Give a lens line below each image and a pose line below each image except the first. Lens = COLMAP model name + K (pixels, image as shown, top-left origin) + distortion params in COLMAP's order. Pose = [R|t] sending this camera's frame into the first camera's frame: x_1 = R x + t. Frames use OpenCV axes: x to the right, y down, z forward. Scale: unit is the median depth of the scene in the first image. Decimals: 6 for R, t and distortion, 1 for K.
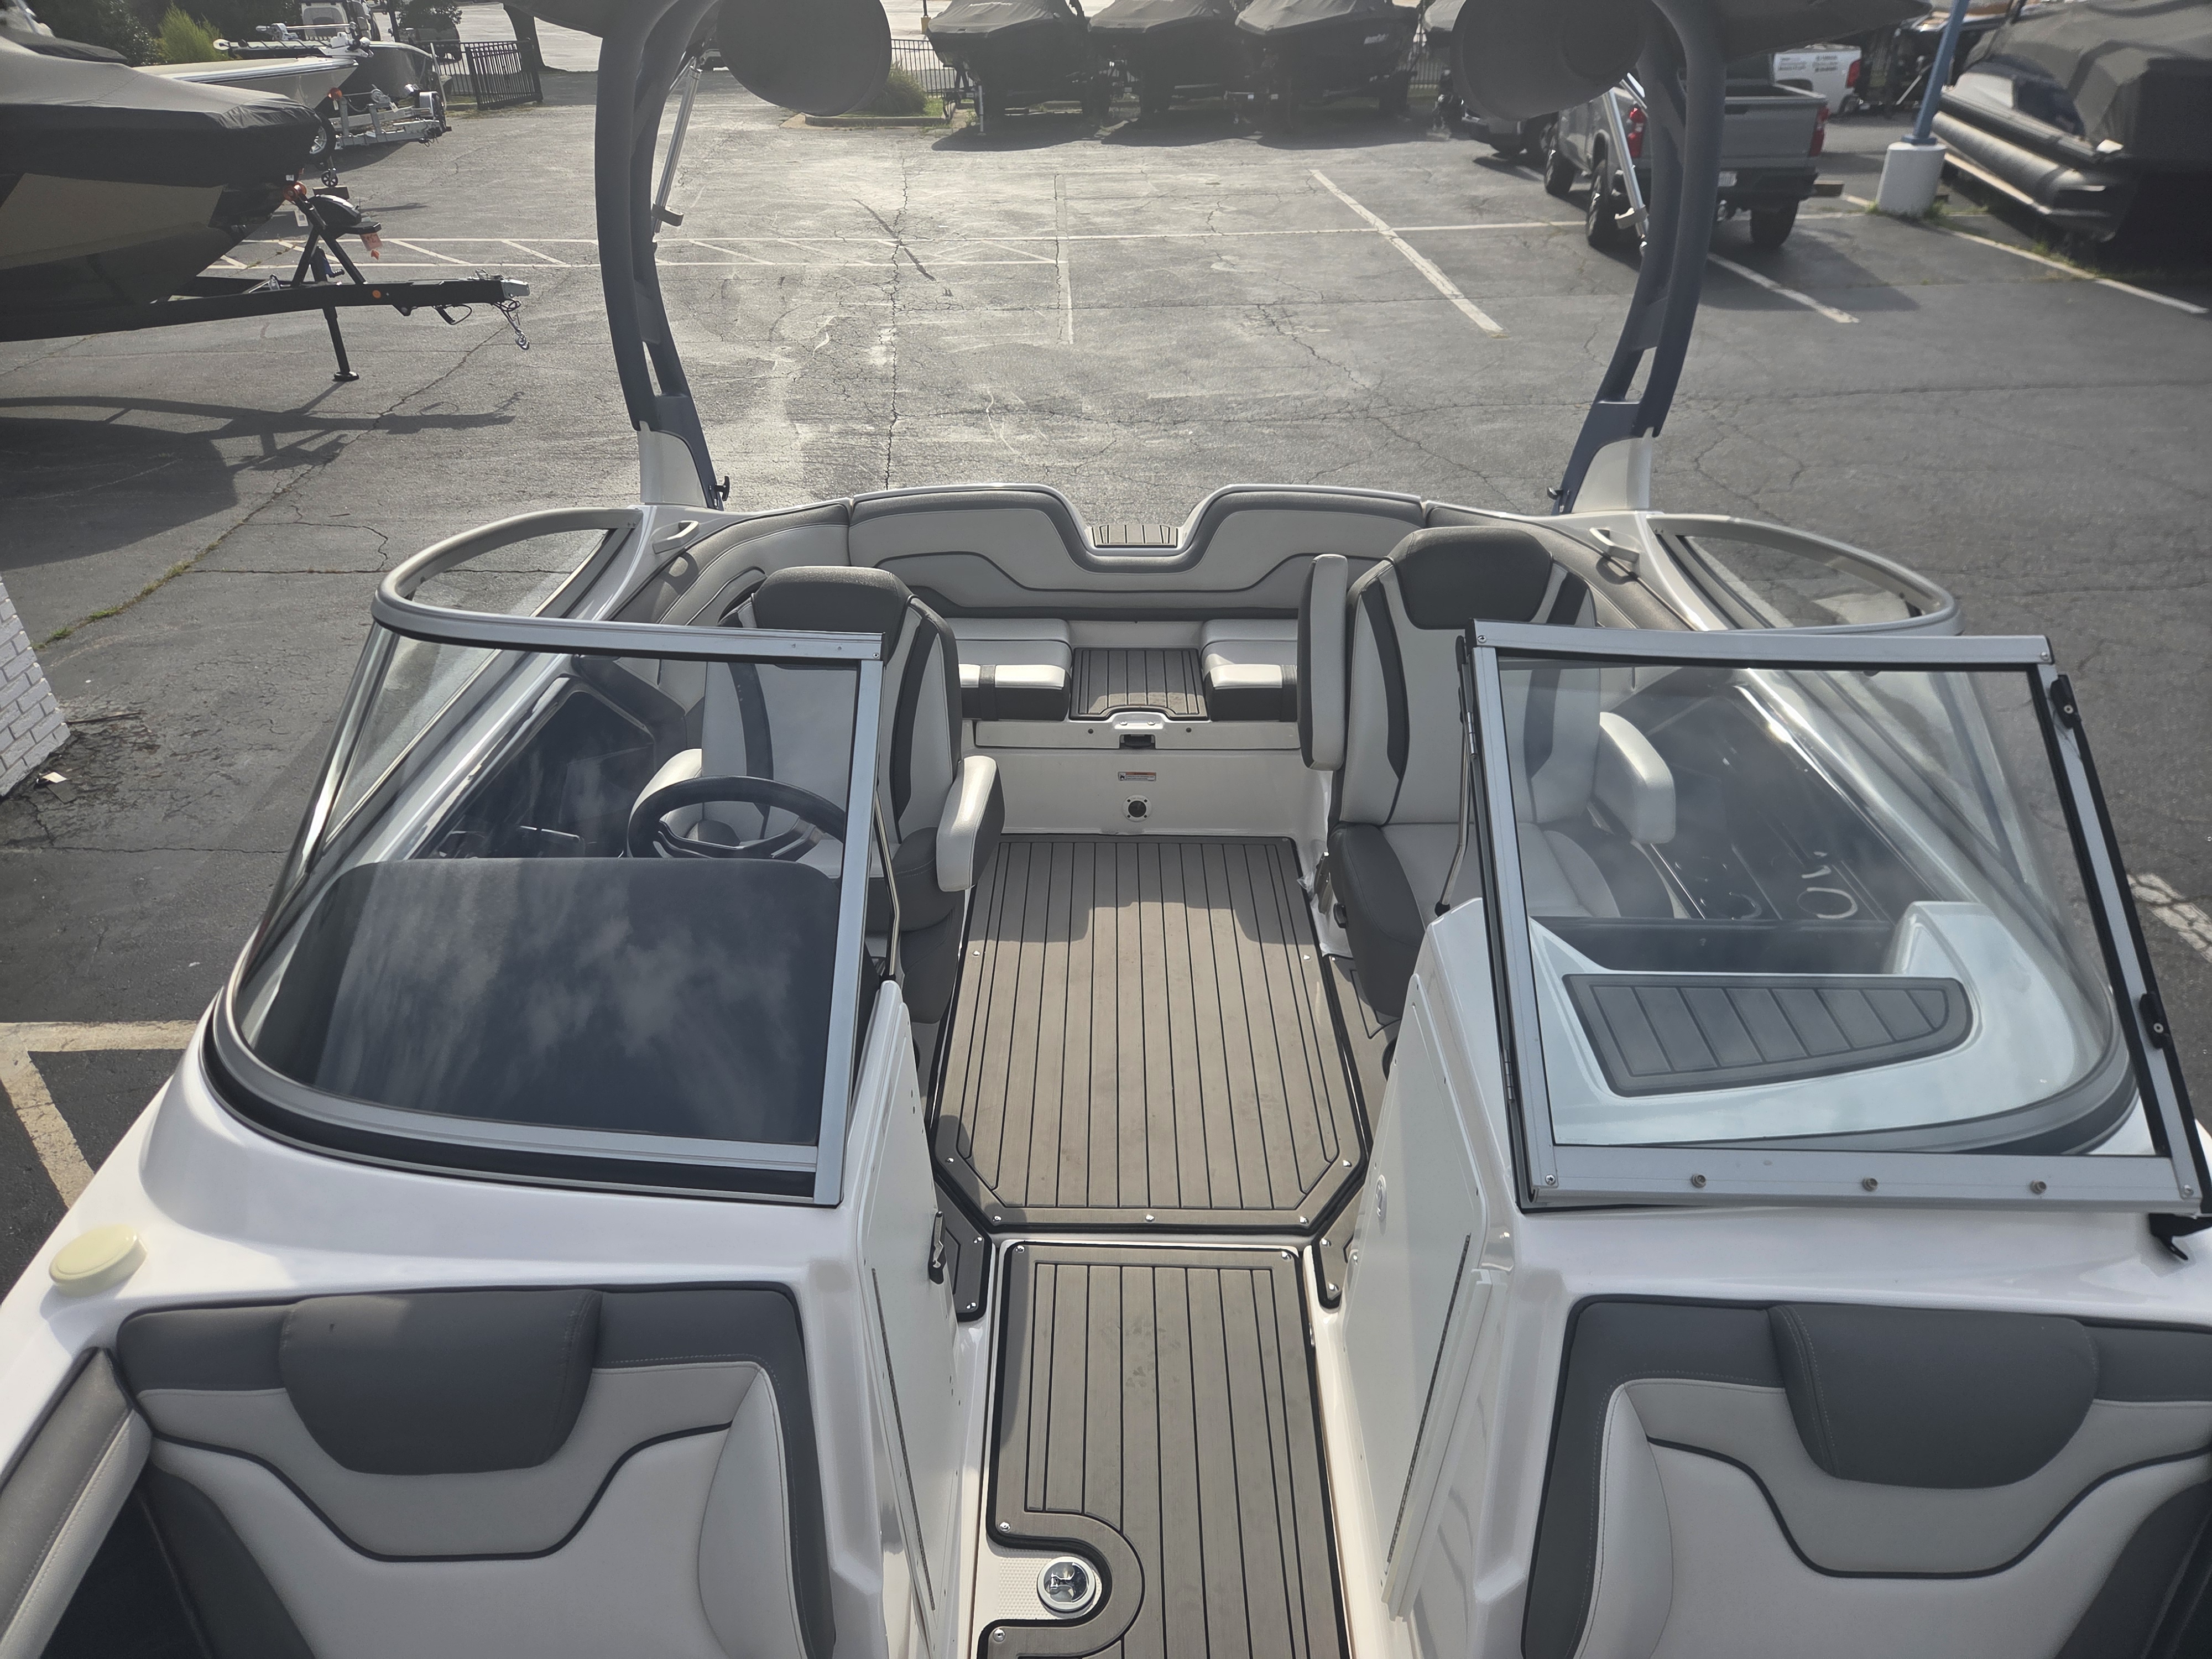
lens RADIAL K [[1506.7, 0, 1095.8], [0, 1506.7, 832.9], [0, 0, 1]] dist [0.080096, -0.041717]
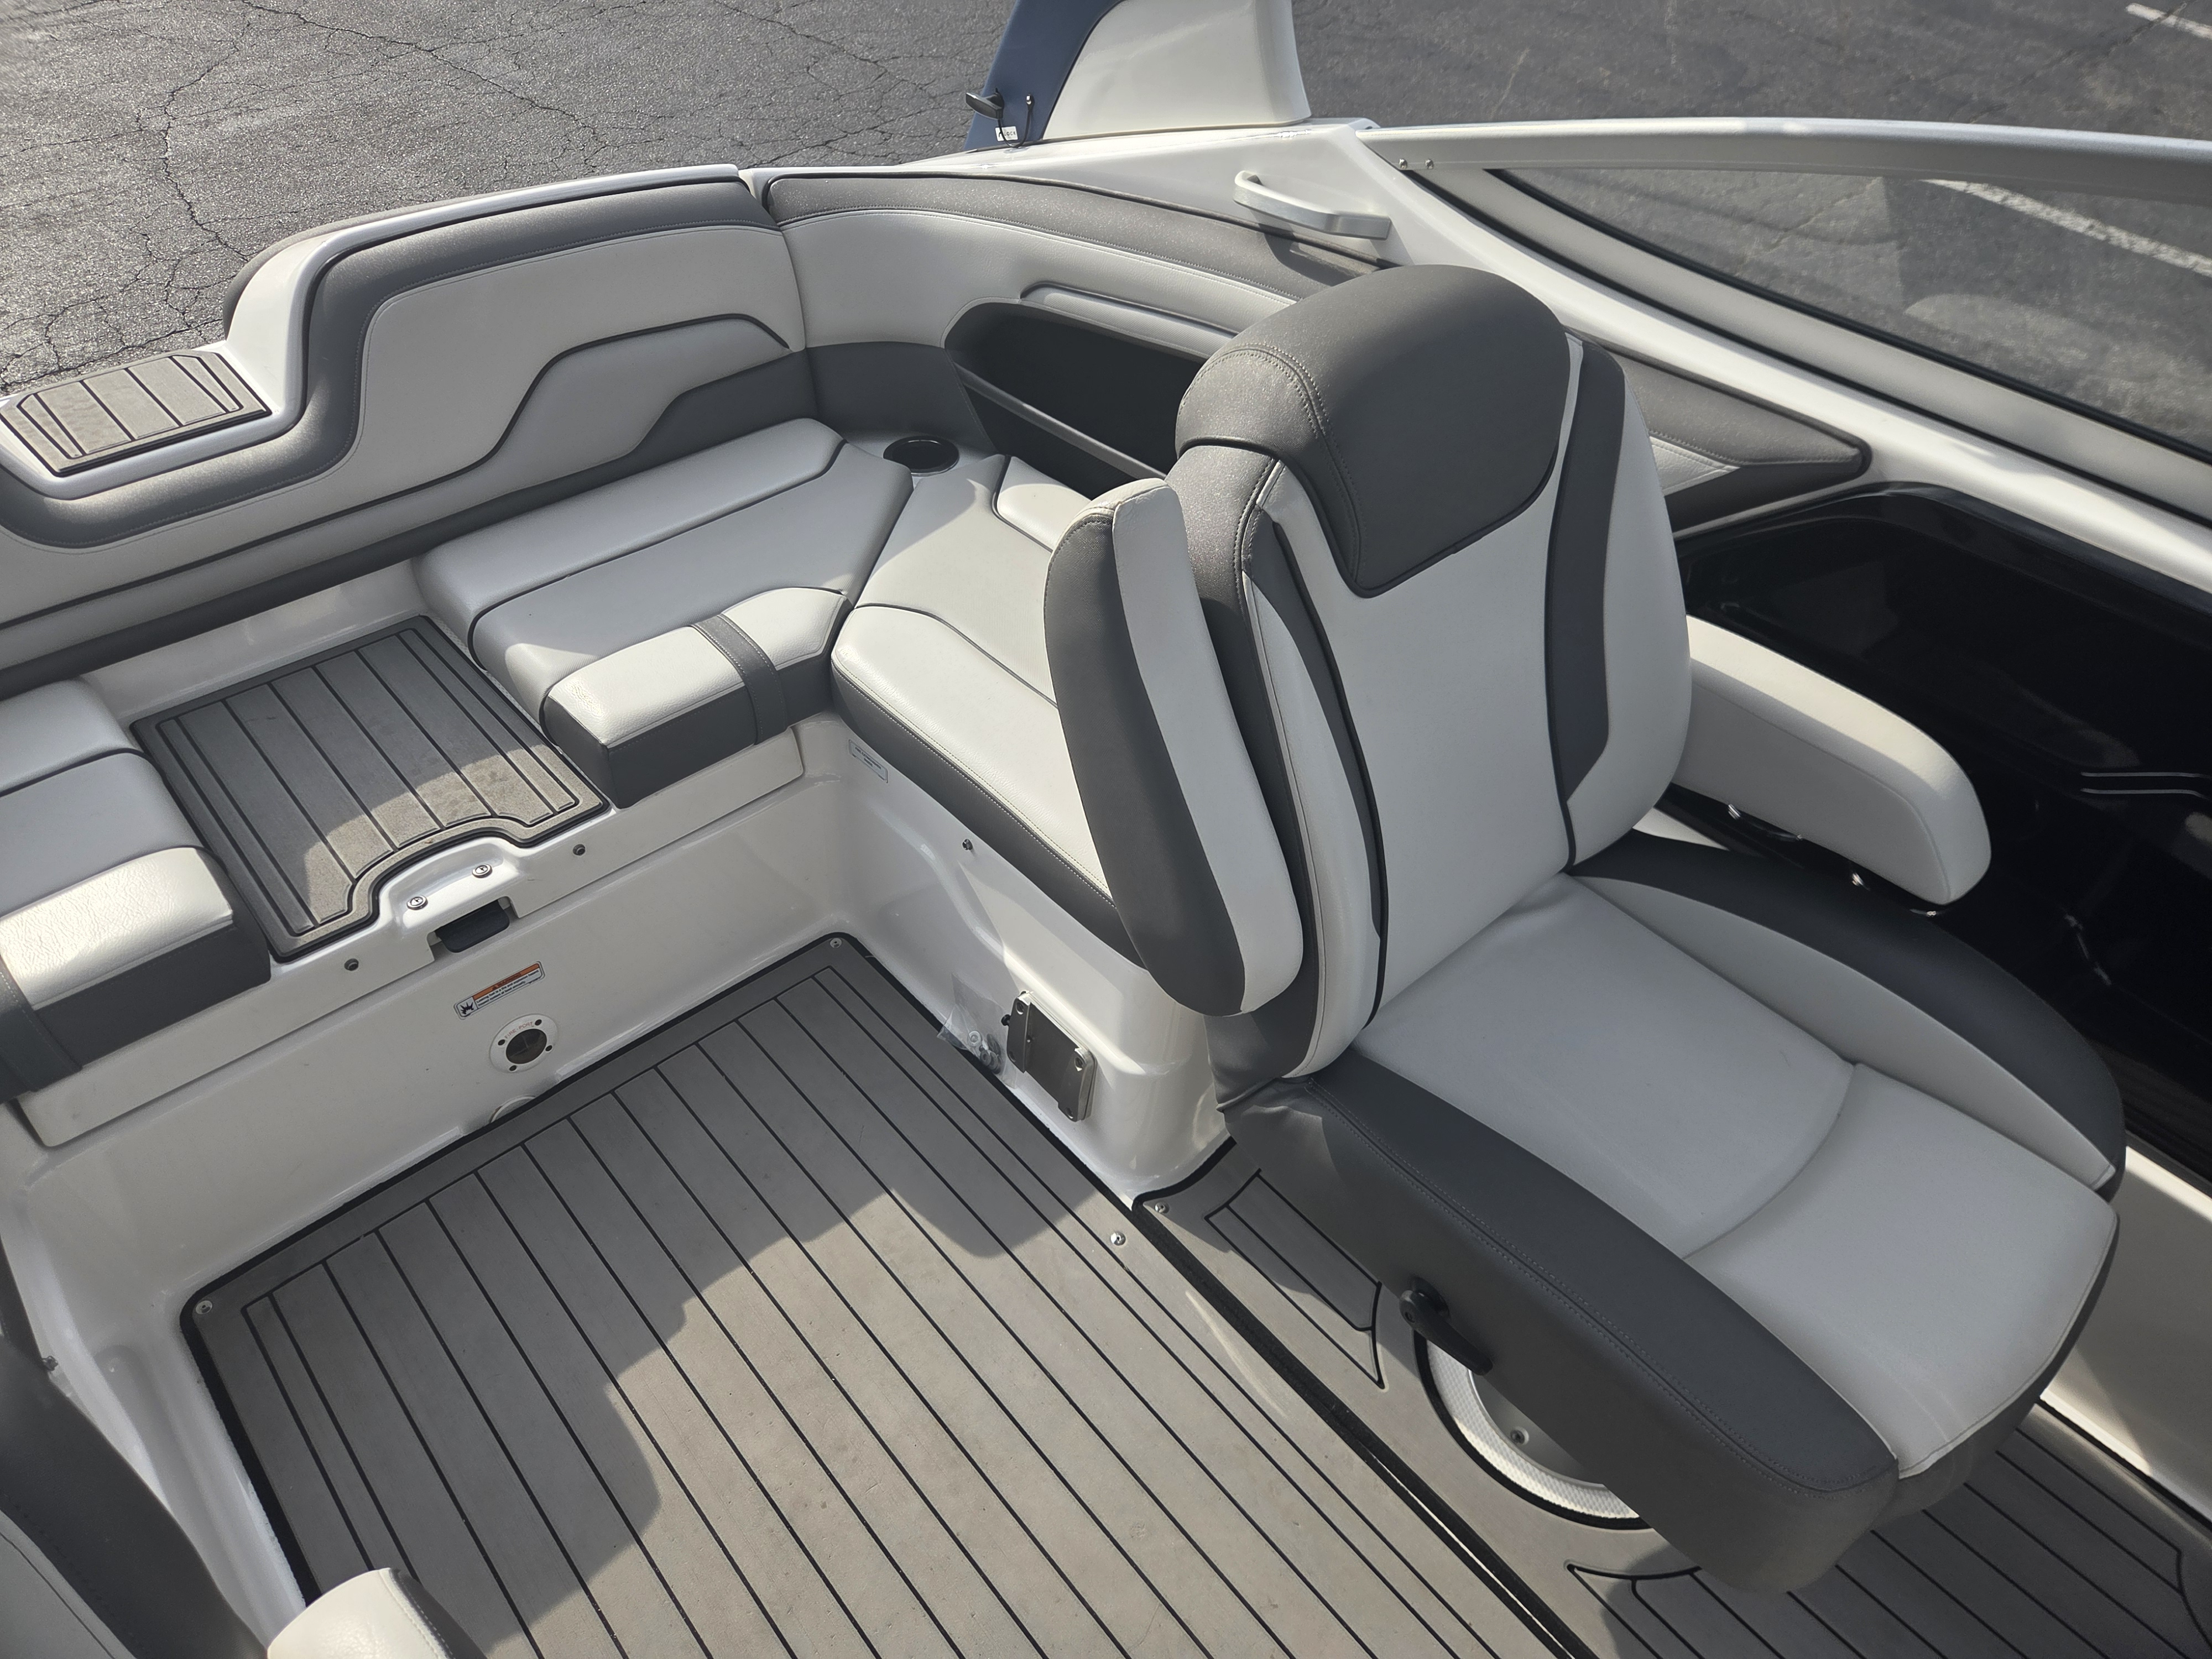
lens RADIAL K [[1494.7, 0, 1110.3], [0, 1494.7, 793.4], [0, 0, 1]] dist [0.072358, -0.054005]
pose [[0.743447, -0.443199, 0.500860, -0.032621], [0.303124, 0.890858, 0.338360, -0.169658], [-0.596156, -0.099730, 0.796650, 0.516690]]
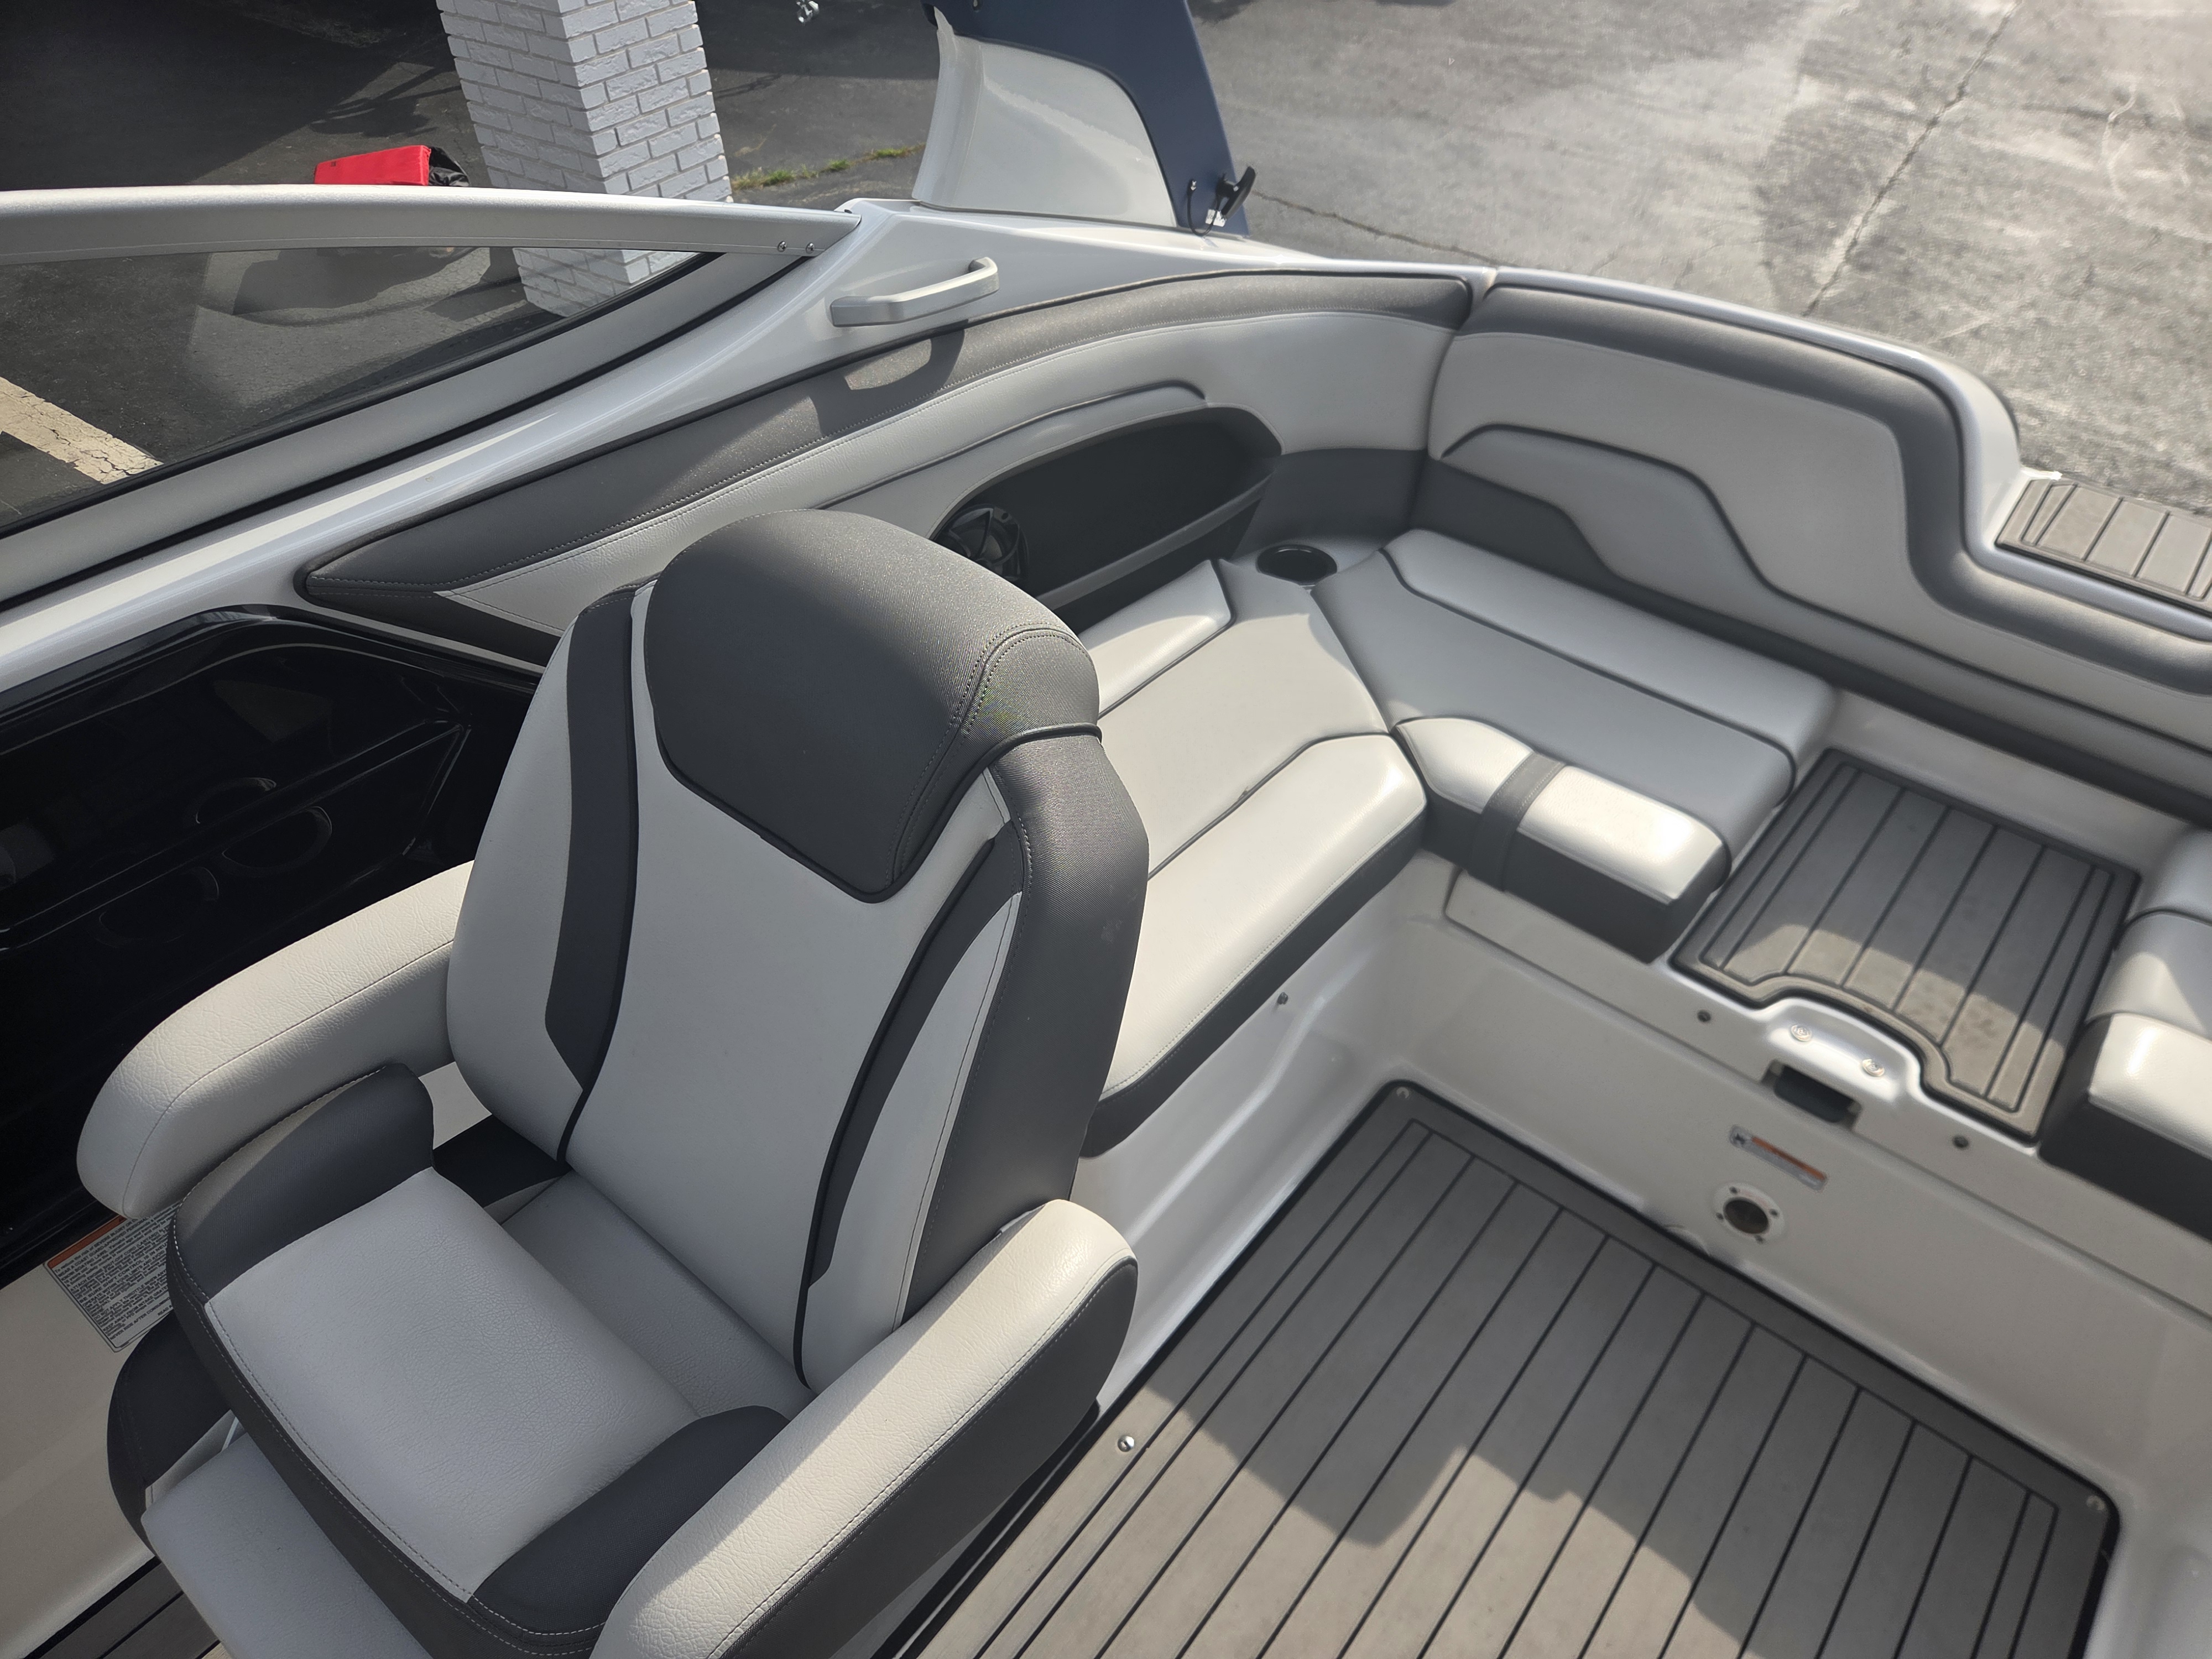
lens RADIAL K [[1501.4, 0, 1094.4], [0, 1501.4, 829.0], [0, 0, 1]] dist [0.077596, -0.065795]
pose [[0.784986, 0.429331, -0.446623, 0.026802], [-0.321925, 0.898635, 0.298027, -0.167958], [0.529303, -0.090167, 0.843628, 0.526622]]
